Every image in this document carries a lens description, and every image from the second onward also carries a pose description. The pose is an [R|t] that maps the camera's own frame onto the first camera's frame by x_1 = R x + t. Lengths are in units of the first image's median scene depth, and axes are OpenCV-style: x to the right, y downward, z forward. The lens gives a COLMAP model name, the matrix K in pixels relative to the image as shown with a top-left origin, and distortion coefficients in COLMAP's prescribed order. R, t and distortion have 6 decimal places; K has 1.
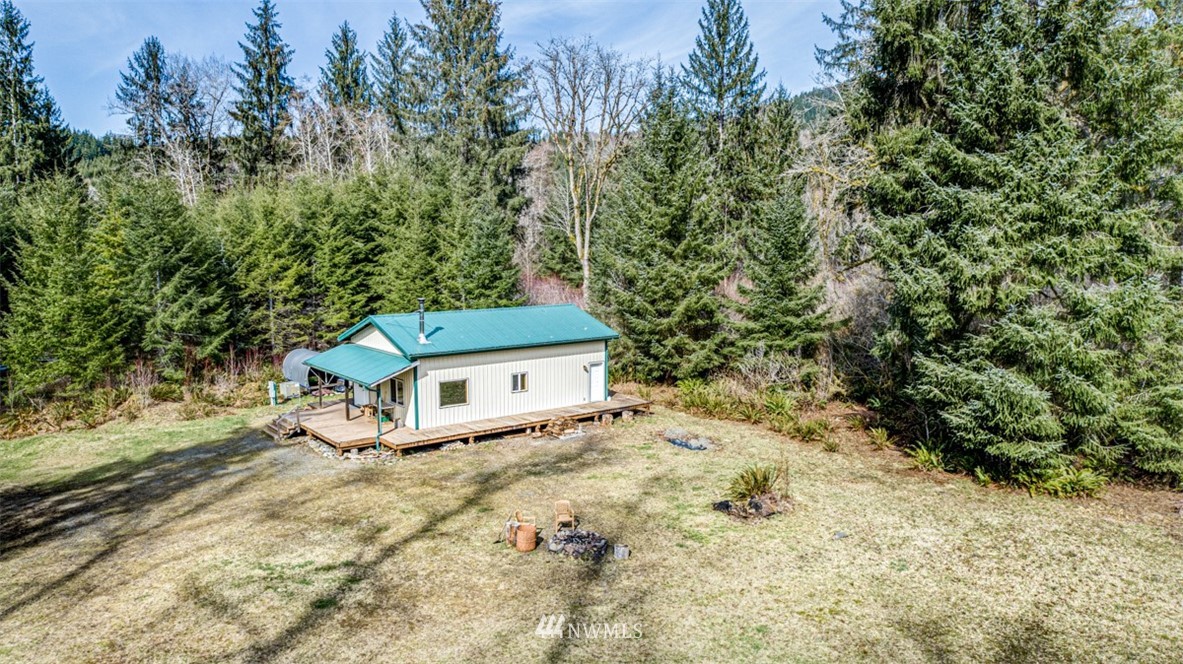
lens RADIAL K [[744.3, 0, 591.5], [0, 744.3, 332.0], [0, 0, 1]] dist [-0.115458, 0.083778]
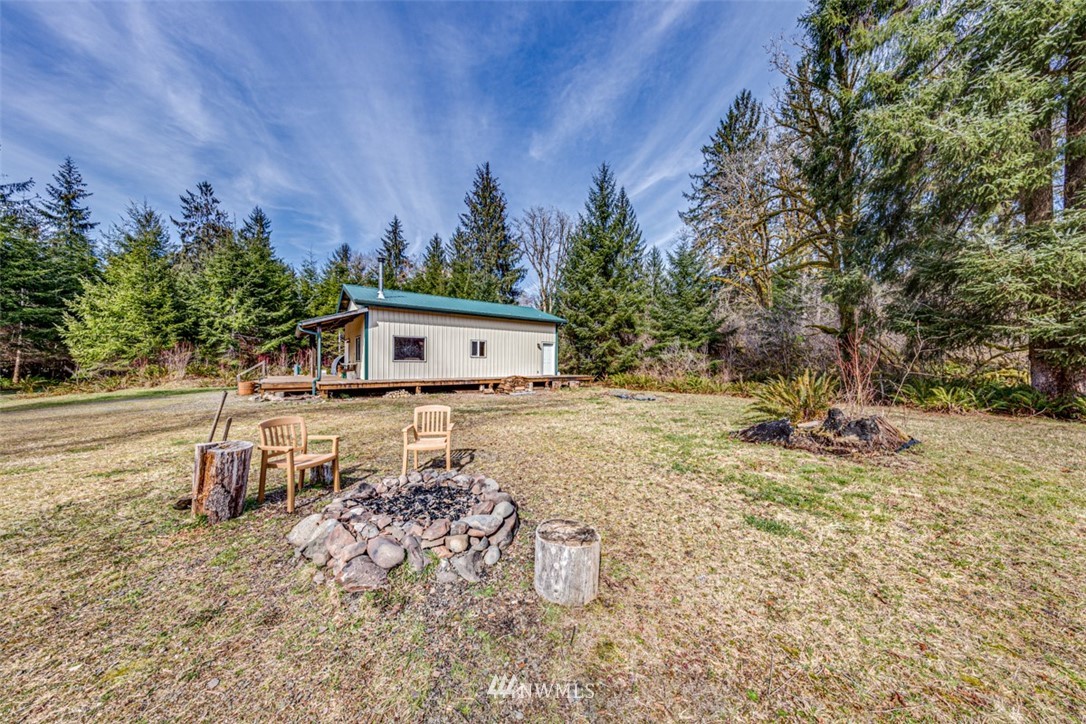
lens RADIAL K [[349.6, 0, 545.0], [0, 349.6, 349.4], [0, 0, 1]] dist [0.001940, 0.000002]
pose [[0.999513, 0.002113, -0.031145, 0.016427], [-0.005698, 0.993296, -0.115456, 0.100717], [0.030692, 0.115577, 0.992824, 0.367341]]
